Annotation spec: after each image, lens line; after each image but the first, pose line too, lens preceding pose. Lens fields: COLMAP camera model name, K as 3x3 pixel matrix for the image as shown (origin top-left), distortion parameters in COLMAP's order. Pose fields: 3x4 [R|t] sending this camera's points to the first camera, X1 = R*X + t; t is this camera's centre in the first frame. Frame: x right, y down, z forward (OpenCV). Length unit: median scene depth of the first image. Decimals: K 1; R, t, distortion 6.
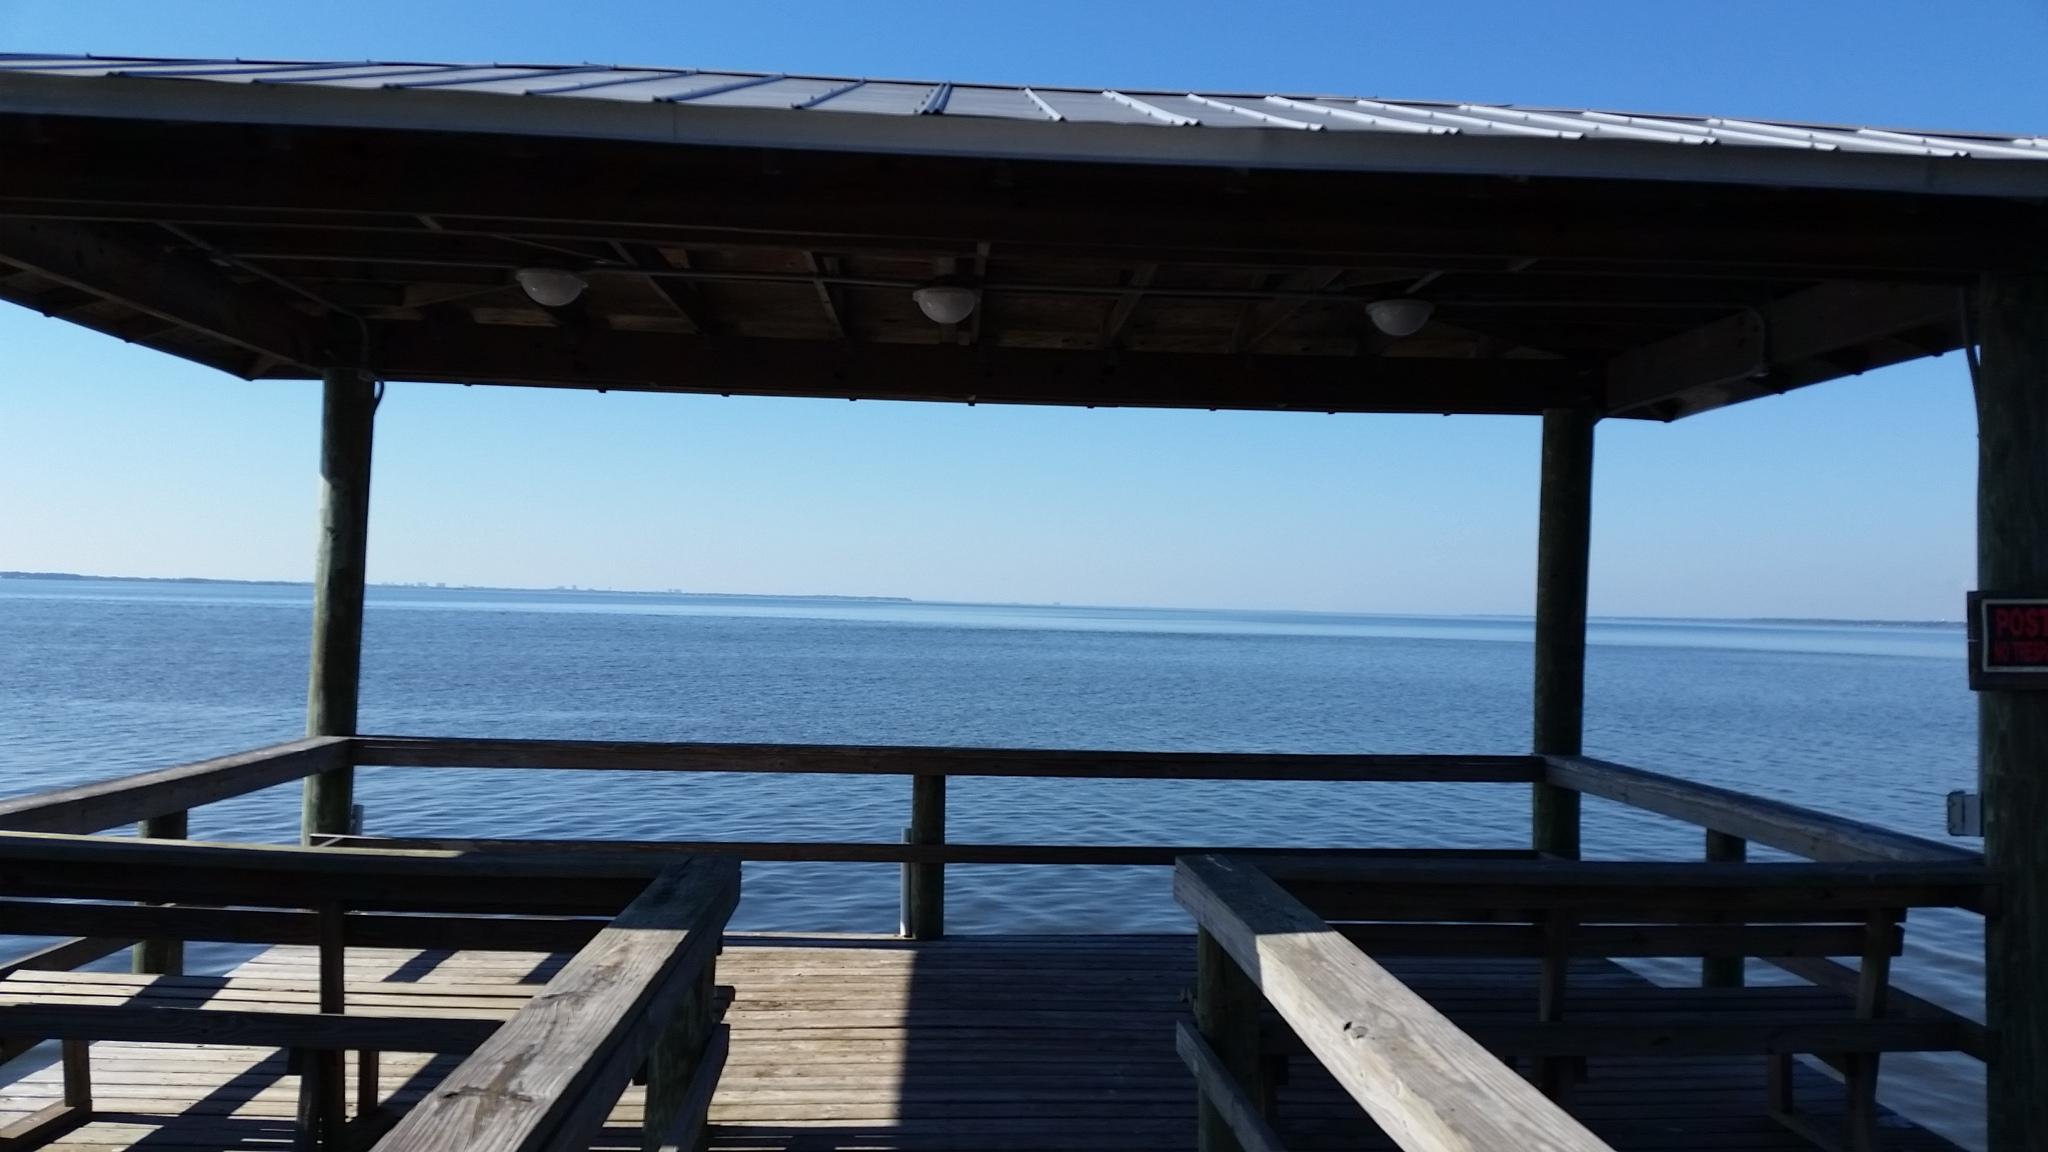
lens RADIAL K [[1673.1, 0, 1028.5], [0, 1673.1, 575.1], [0, 0, 1]] dist [0.119710, -0.242791]
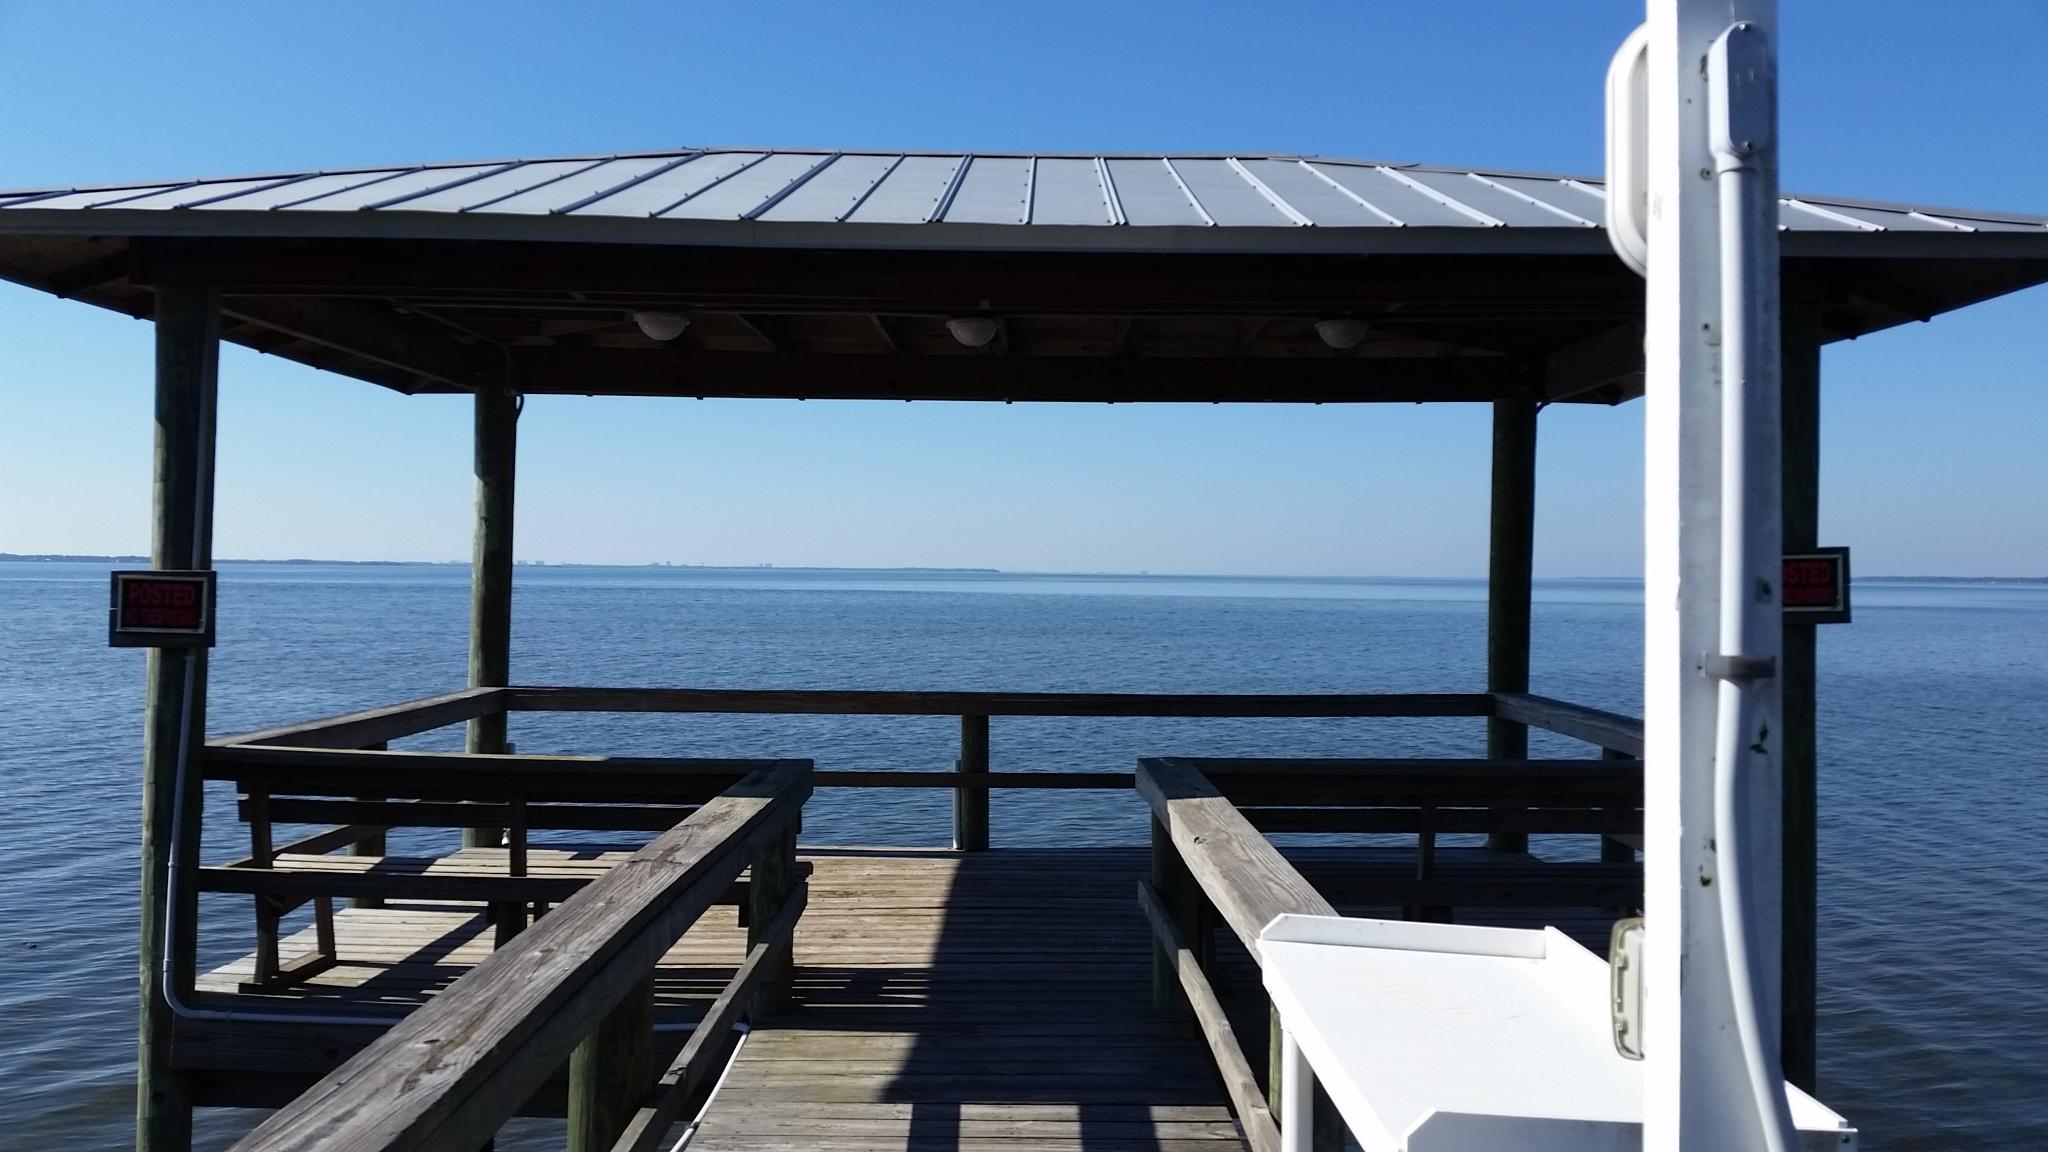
lens RADIAL K [[1713.4, 0, 1019.9], [0, 1713.4, 583.8], [0, 0, 1]] dist [0.085317, -0.002393]
pose [[0.998073, -0.013984, -0.060454, 0.050408], [0.015350, 0.999636, 0.022189, -0.001564], [0.060121, -0.023075, 0.997924, -0.228348]]
